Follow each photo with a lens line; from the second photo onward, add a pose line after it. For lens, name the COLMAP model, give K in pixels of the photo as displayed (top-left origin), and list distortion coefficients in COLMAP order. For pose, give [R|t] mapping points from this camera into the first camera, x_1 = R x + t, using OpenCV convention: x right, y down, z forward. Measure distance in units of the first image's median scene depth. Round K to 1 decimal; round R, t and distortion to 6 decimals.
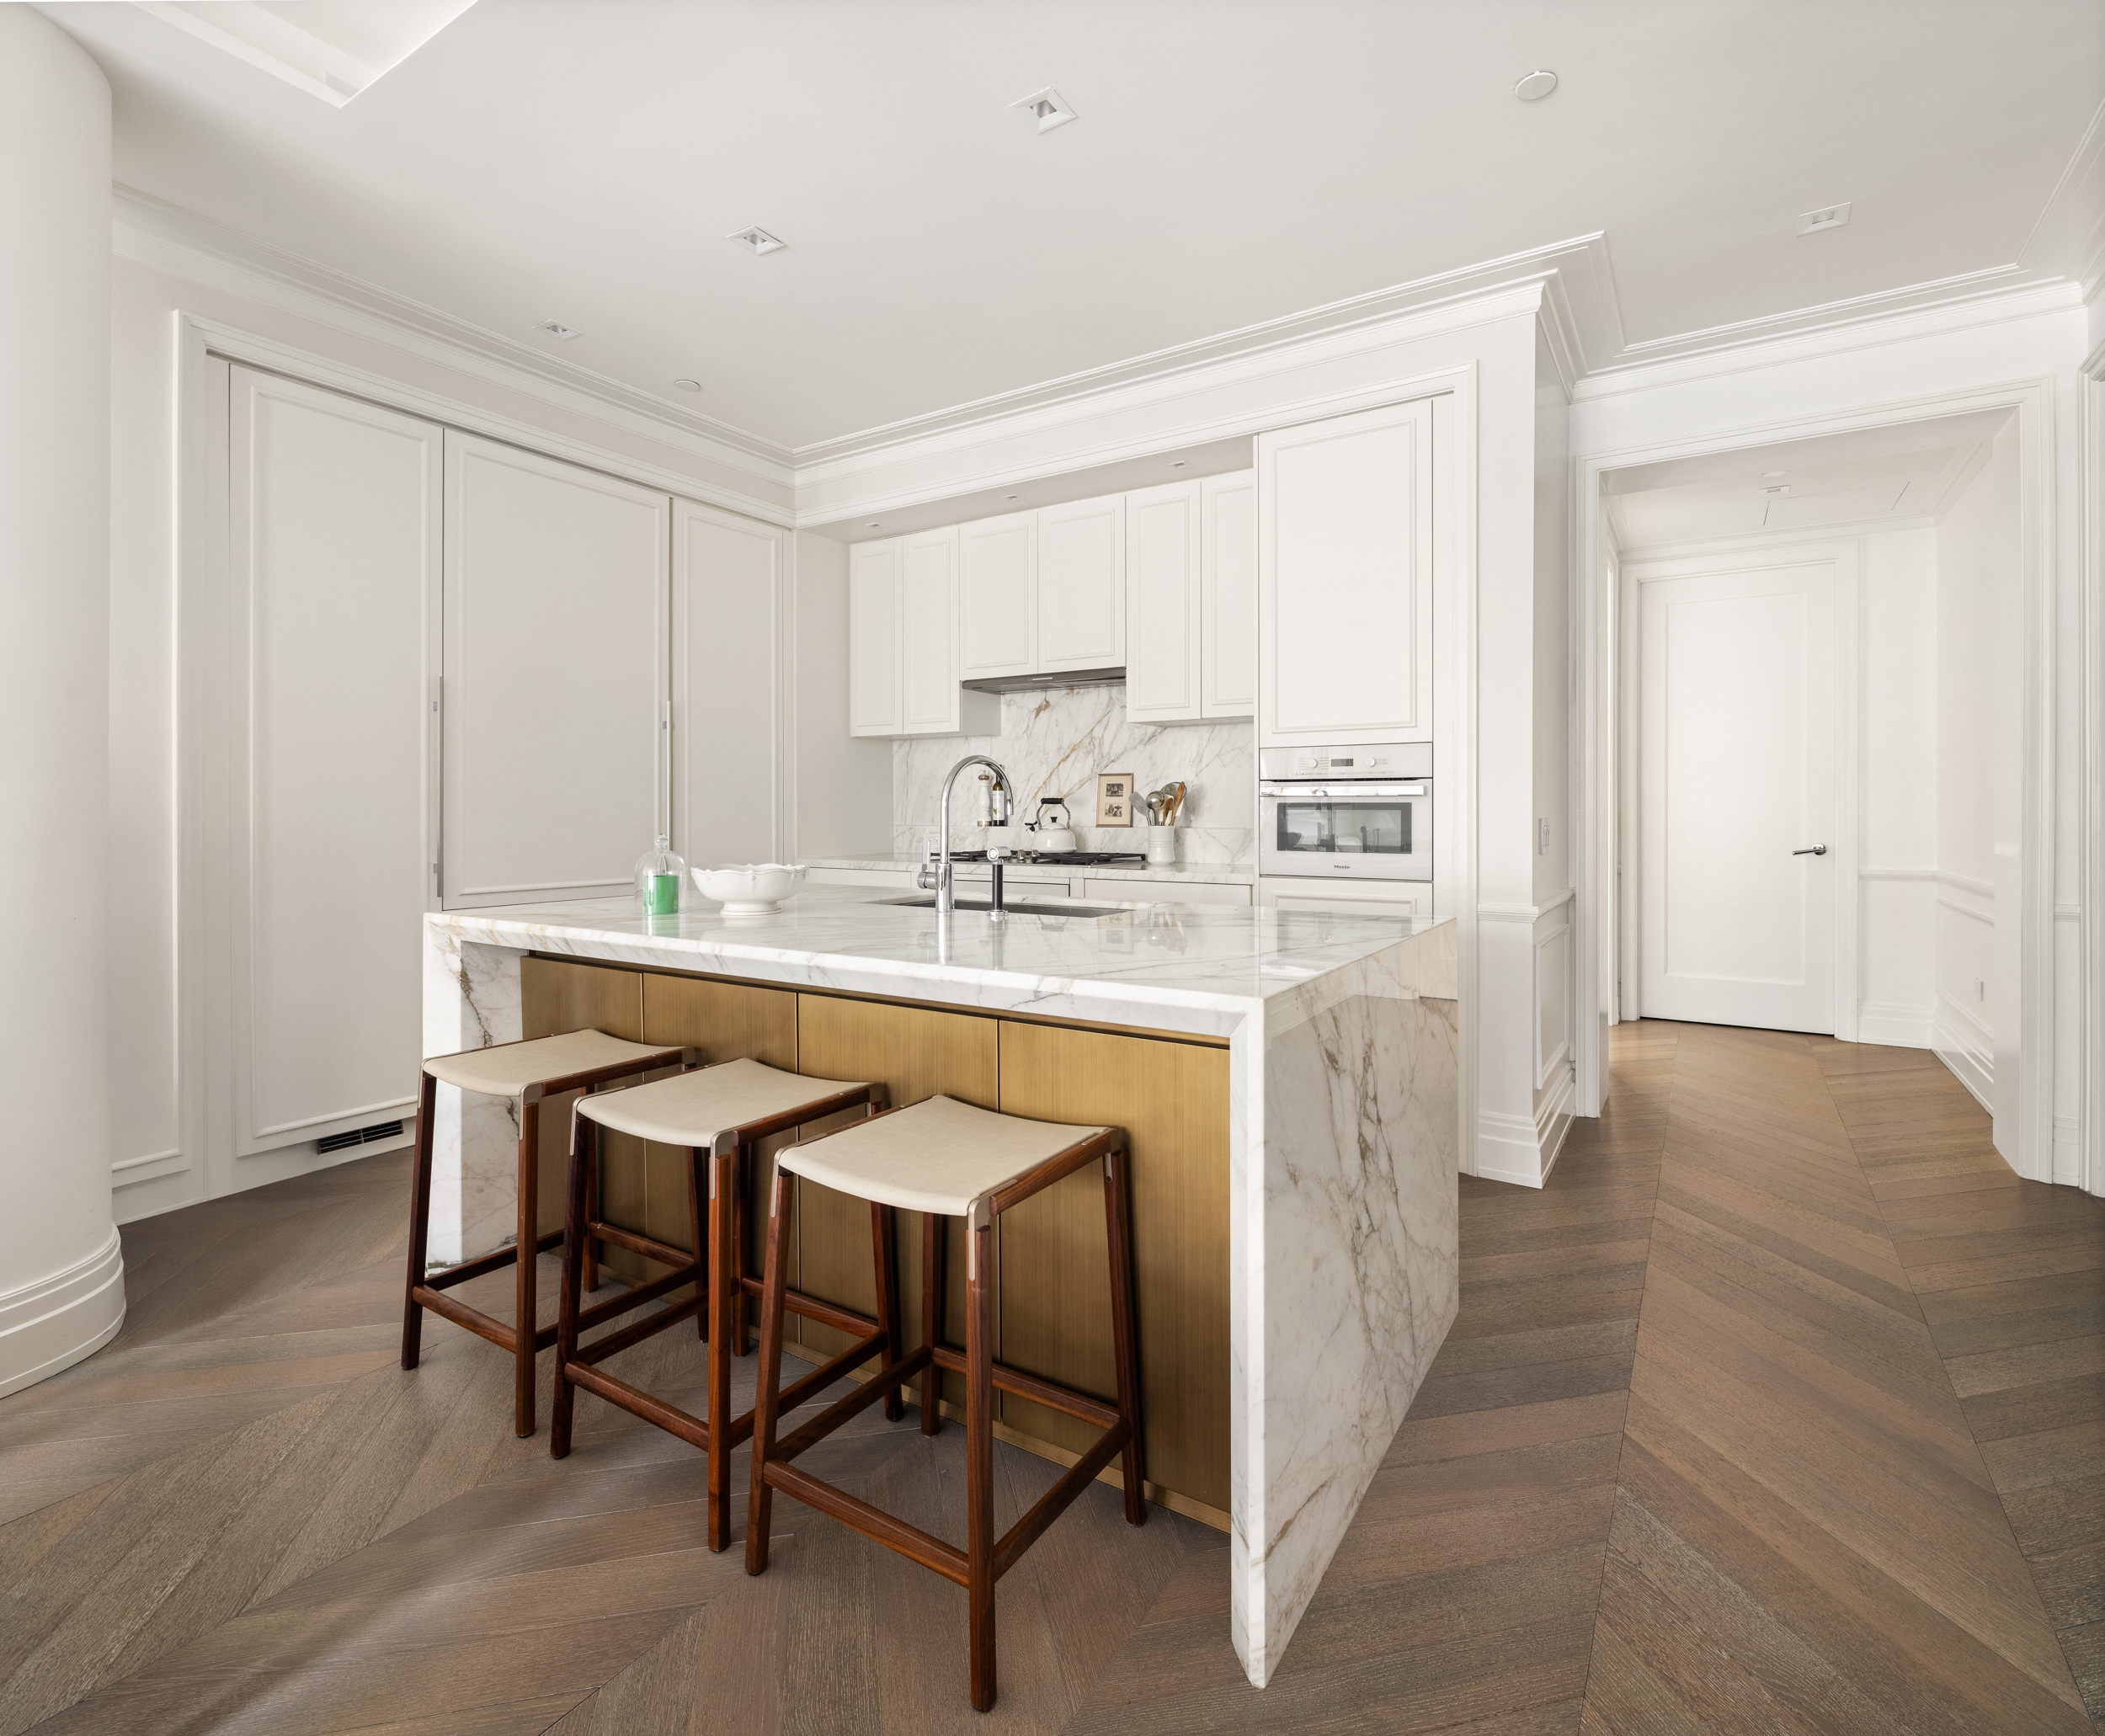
lens RADIAL K [[1043.6, 0, 1023.8], [0, 1043.6, 809.2], [0, 0, 1]] dist [-0.011951, -0.000105]
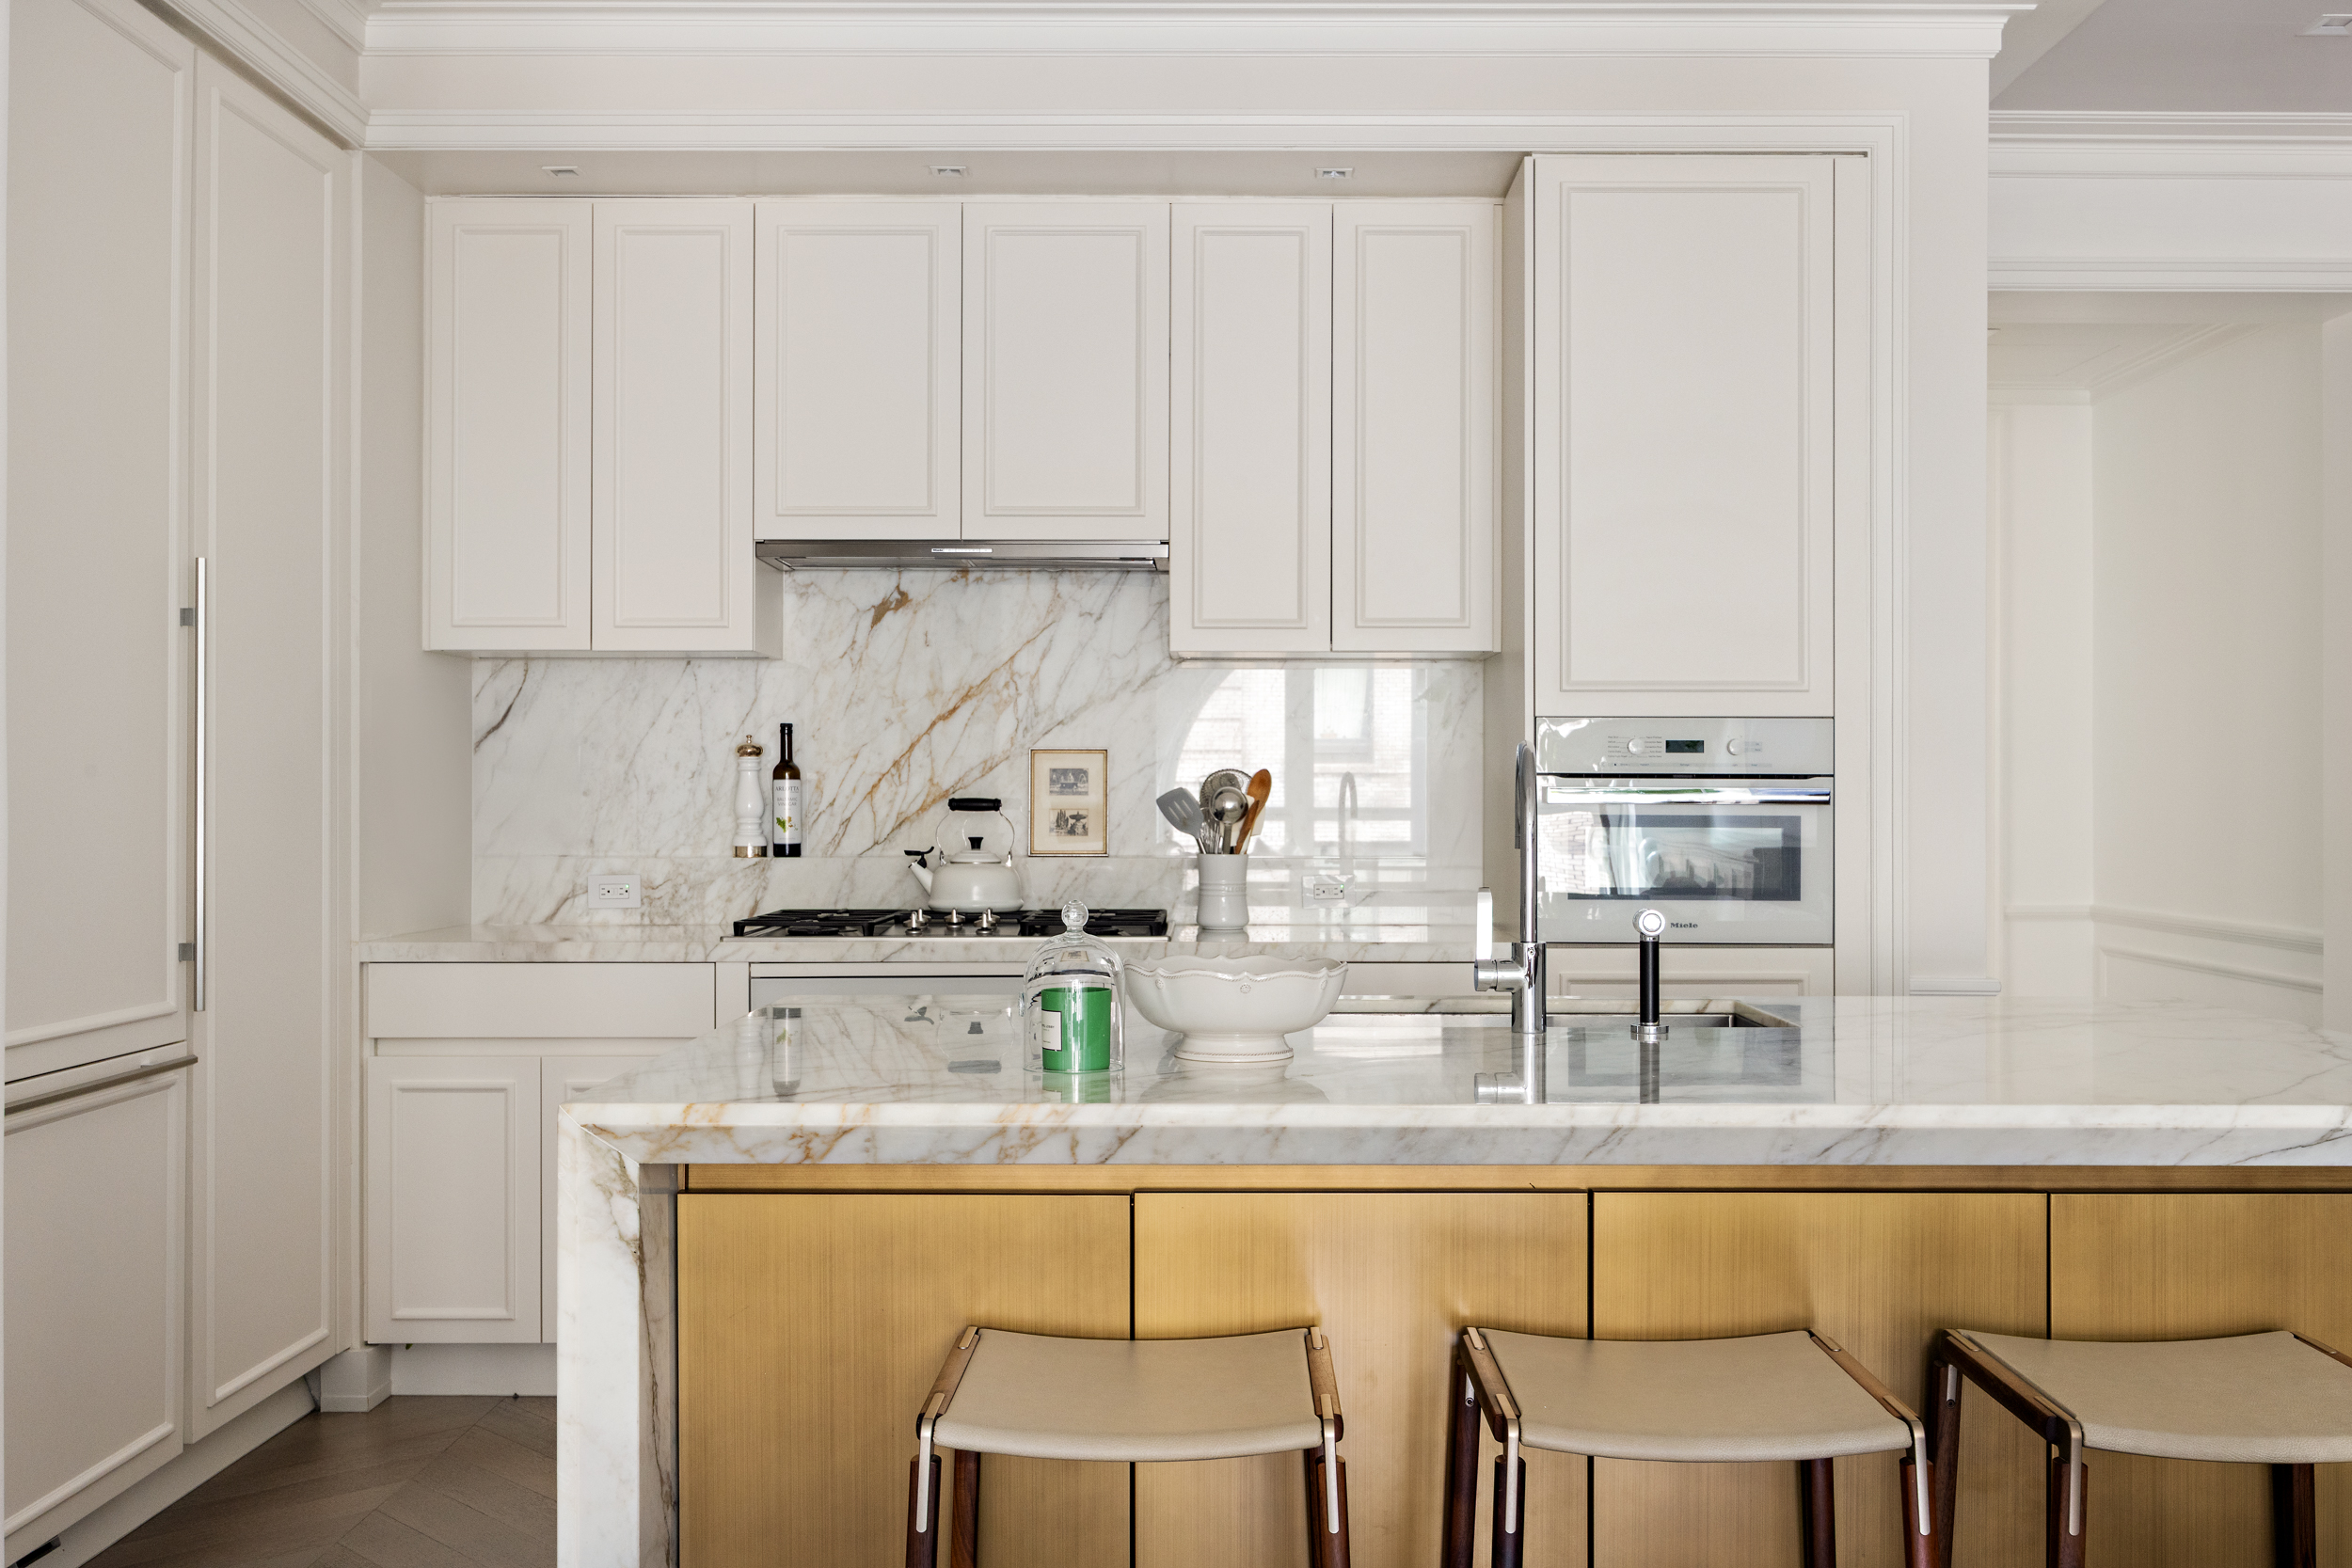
lens RADIAL K [[2319.6, 0, 1177.0], [0, 2319.6, 786.7], [0, 0, 1]] dist [-0.024044, 0.000000]
pose [[0.832222, 0.004408, 0.554425, -0.475468], [-0.002729, 0.999989, -0.003855, -0.011824], [-0.554435, 0.001695, 0.832225, 0.055778]]
